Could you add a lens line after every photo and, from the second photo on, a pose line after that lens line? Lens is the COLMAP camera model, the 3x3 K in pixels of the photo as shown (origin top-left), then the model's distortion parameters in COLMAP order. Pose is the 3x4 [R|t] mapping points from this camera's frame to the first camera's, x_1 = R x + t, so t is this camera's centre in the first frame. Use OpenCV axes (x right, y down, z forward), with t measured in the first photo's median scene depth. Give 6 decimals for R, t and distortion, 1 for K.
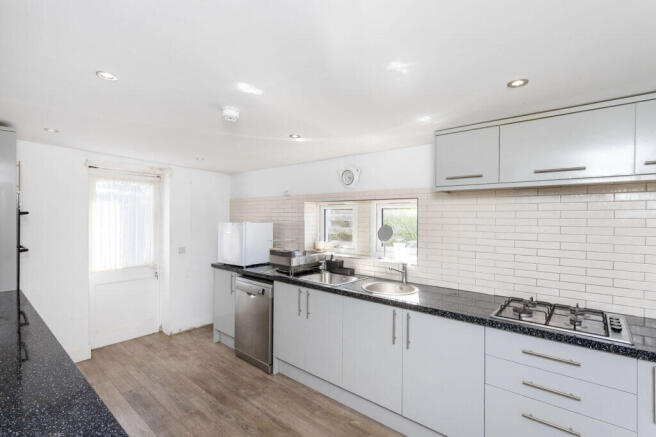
lens RADIAL K [[308.3, 0, 328.0], [0, 308.3, 218.5], [0, 0, 1]] dist [0.000650, 0.000144]
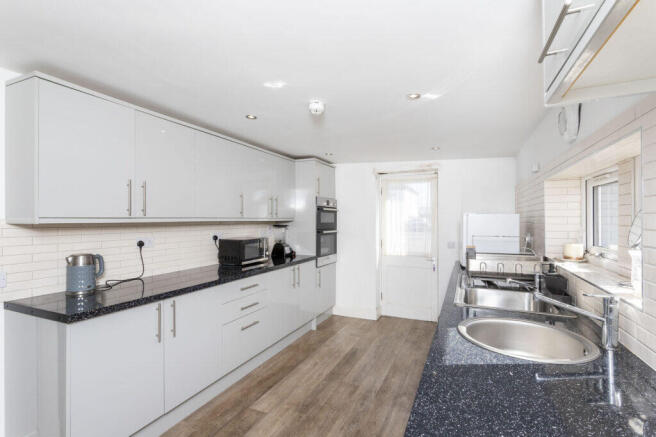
lens RADIAL K [[308.3, 0, 328.0], [0, 308.3, 218.5], [0, 0, 1]] dist [0.000650, 0.000144]
pose [[0.290113, -0.009102, -0.956949, 0.522914], [0.000459, 0.999956, -0.009372, 0.042861], [0.956992, 0.002279, 0.290104, 0.524108]]
